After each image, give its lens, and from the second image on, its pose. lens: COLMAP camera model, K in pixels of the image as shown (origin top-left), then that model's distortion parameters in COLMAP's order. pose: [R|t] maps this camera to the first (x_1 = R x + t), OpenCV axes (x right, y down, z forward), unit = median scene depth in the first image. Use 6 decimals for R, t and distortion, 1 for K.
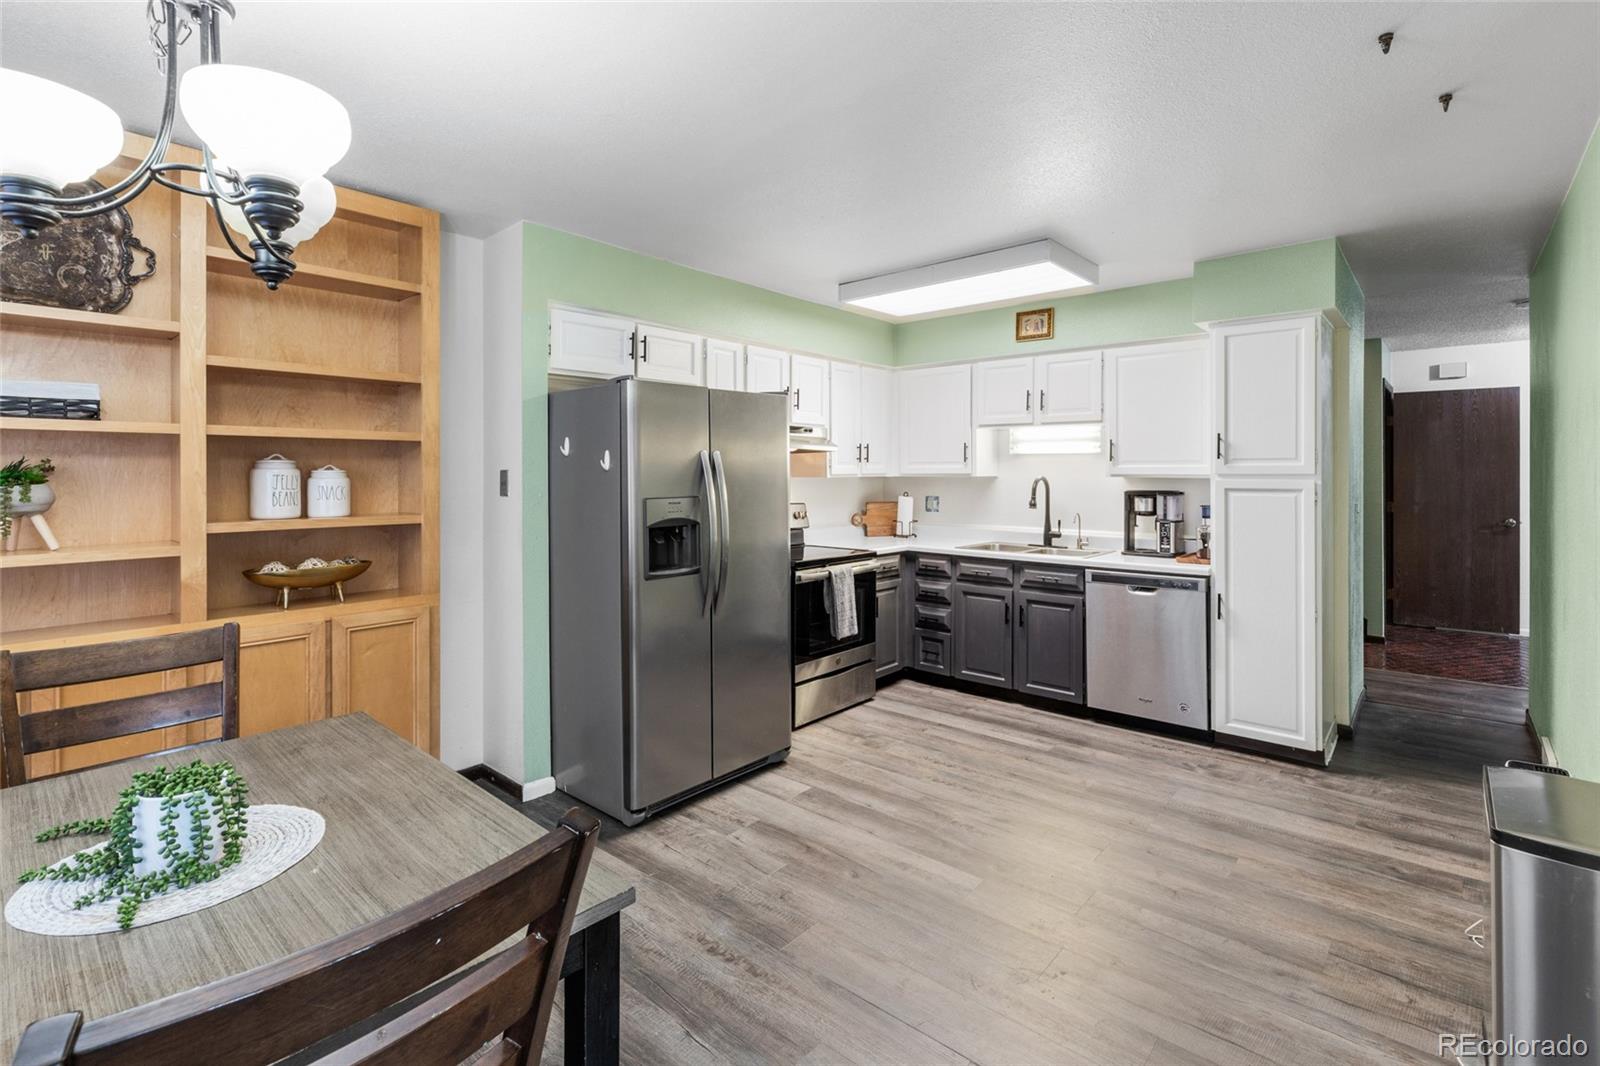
lens RADIAL K [[719.0, 0, 775.3], [0, 719.0, 471.5], [0, 0, 1]] dist [0.005737, -0.001759]
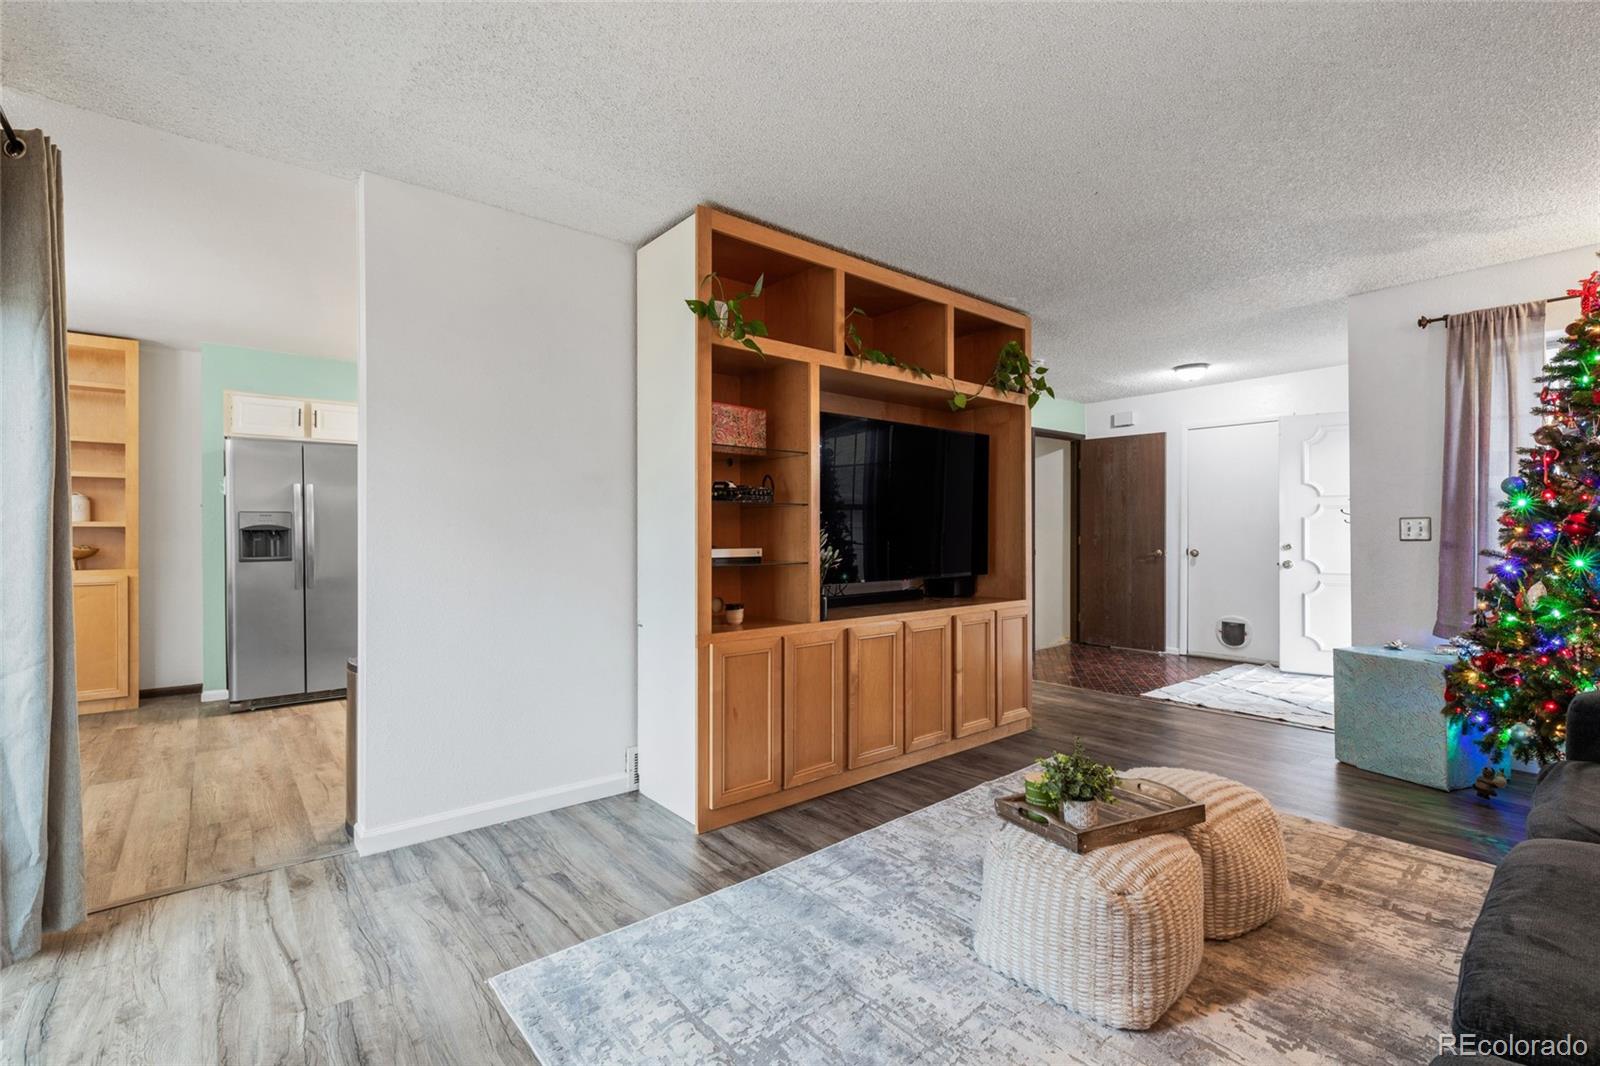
lens RADIAL K [[719.0, 0, 798.2], [0, 719.0, 532.2], [0, 0, 1]] dist [0.005737, -0.001759]
pose [[0.986564, 0.001930, -0.163363, 0.961574], [-0.001651, 0.999997, 0.001842, 0.056269], [0.163366, -0.001547, 0.986564, -0.298372]]
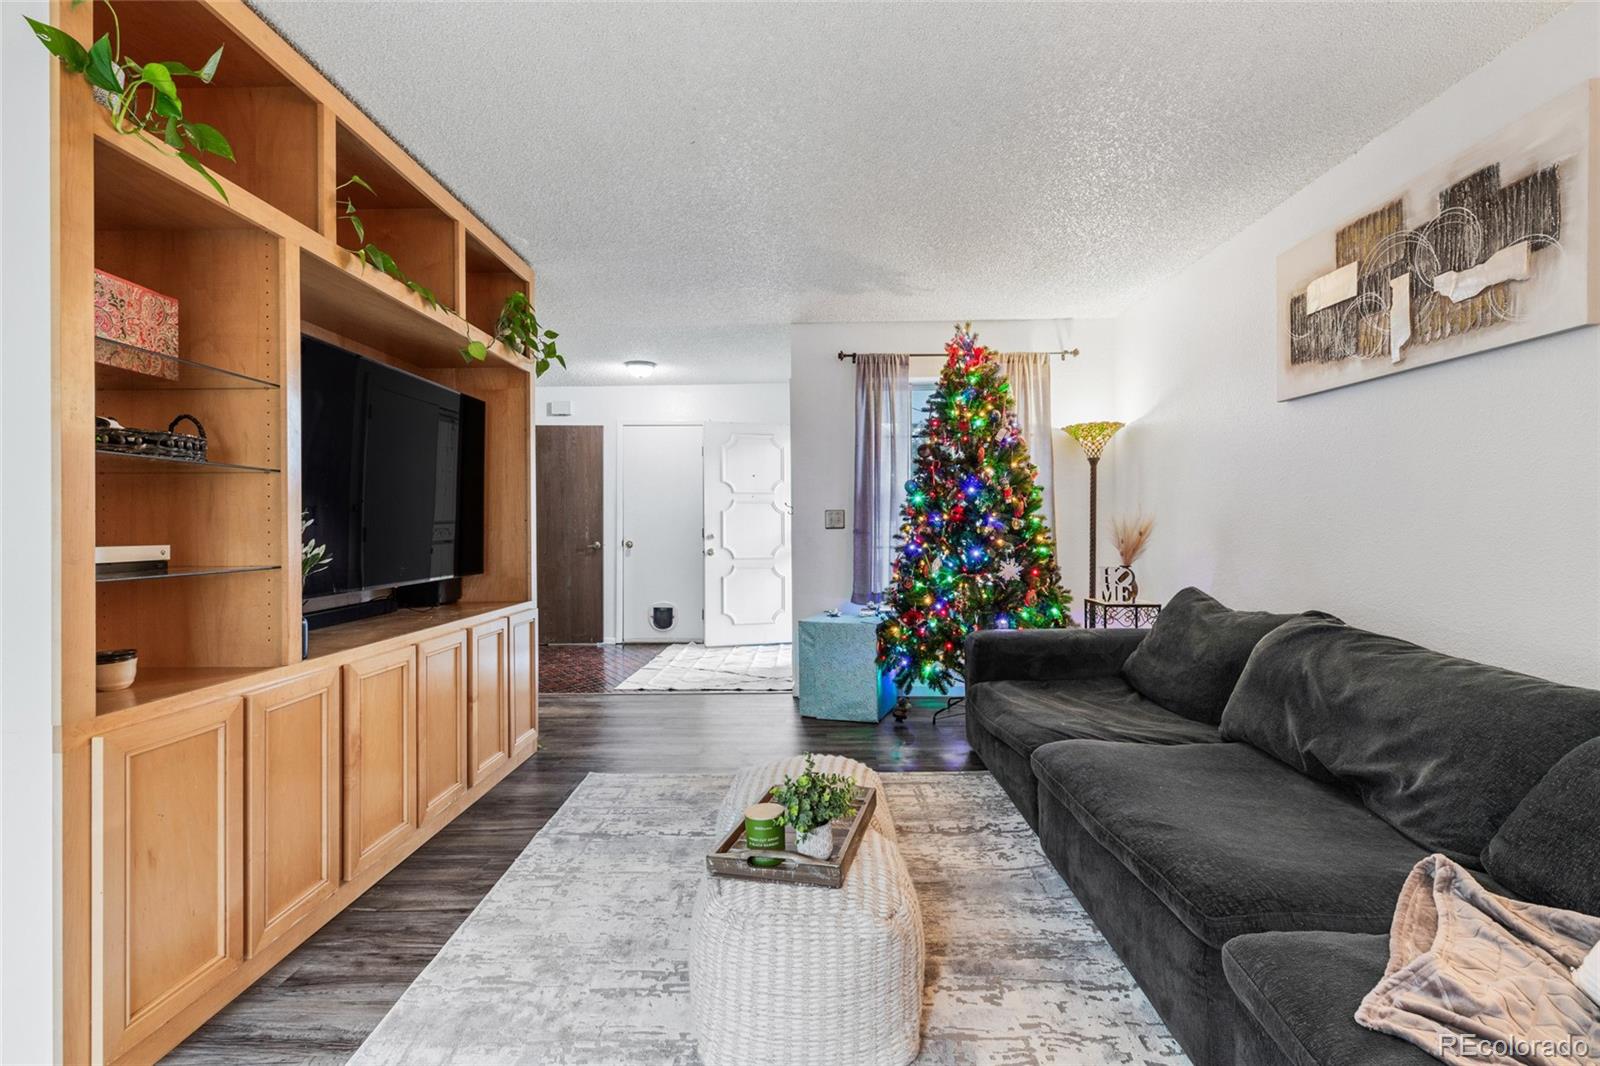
lens RADIAL K [[719.0, 0, 794.9], [0, 719.0, 528.1], [0, 0, 1]] dist [0.005737, -0.001759]
pose [[0.767820, -0.002034, 0.640663, 0.792977], [0.001891, 0.999998, 0.000909, 0.065830], [-0.640663, 0.000513, 0.767822, -0.098602]]
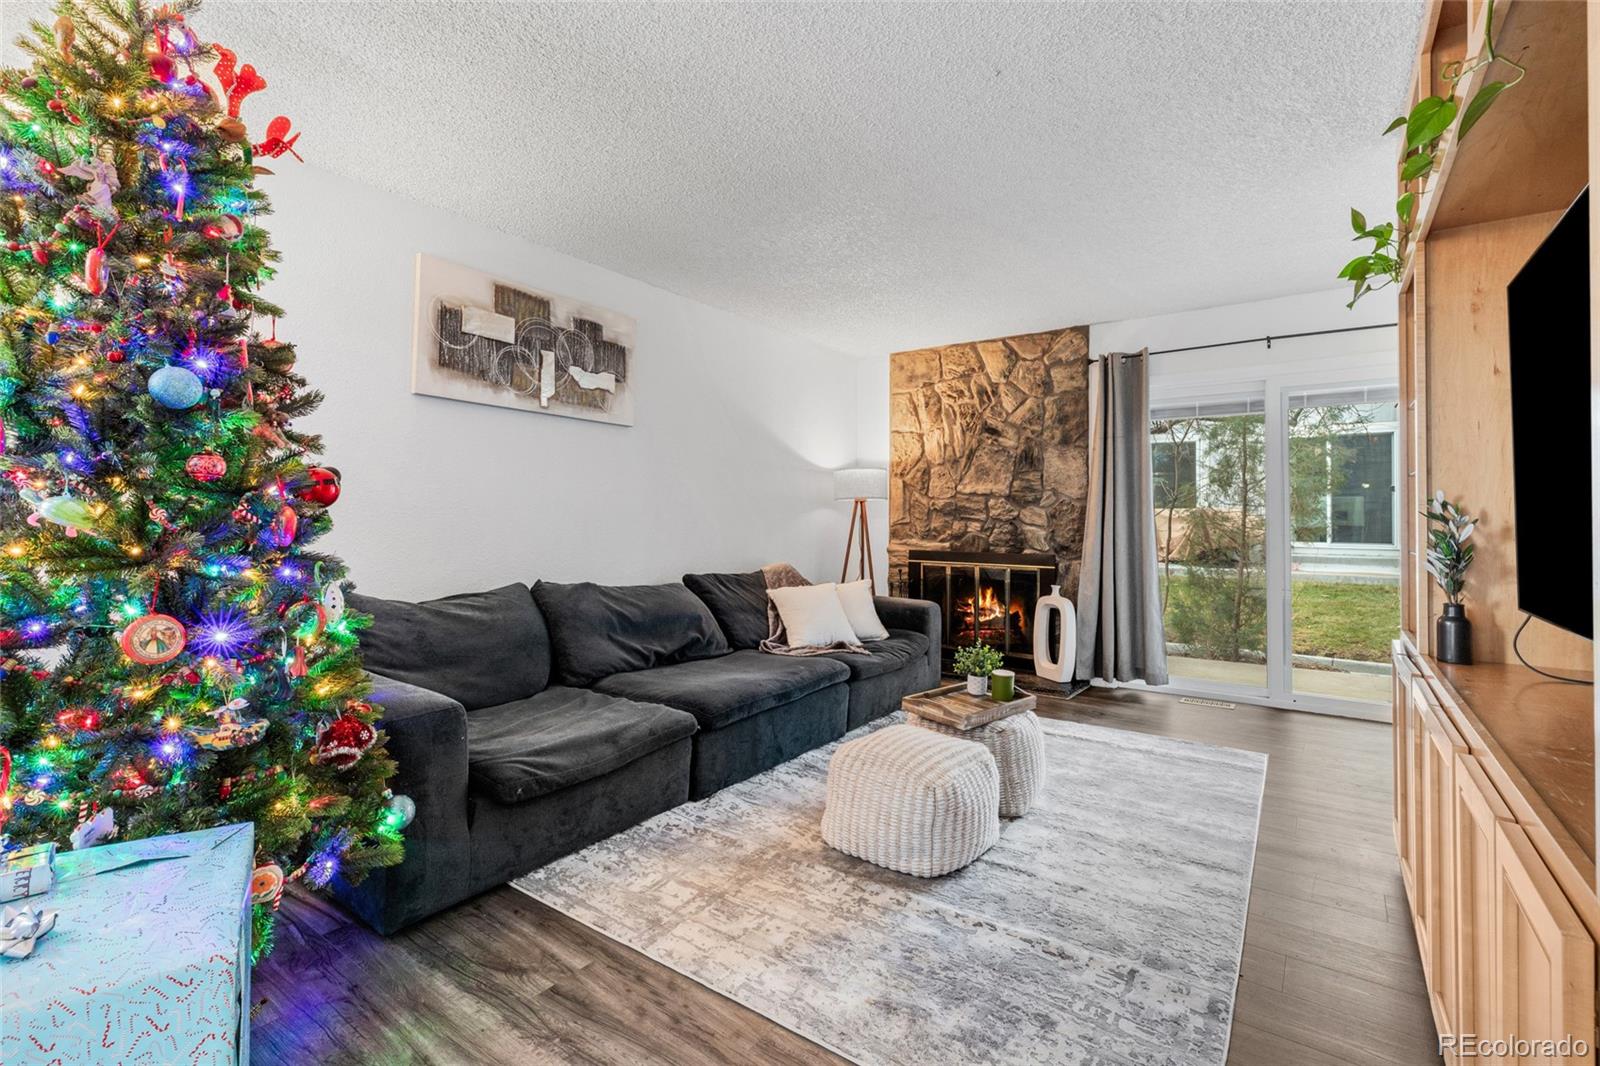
lens RADIAL K [[719.0, 0, 794.4], [0, 719.0, 521.8], [0, 0, 1]] dist [0.005737, -0.001759]
pose [[-0.996264, 0.002483, -0.086329, 1.335341], [0.002576, 0.999996, -0.000966, 0.074299], [0.086326, -0.001185, -0.996266, 0.971282]]
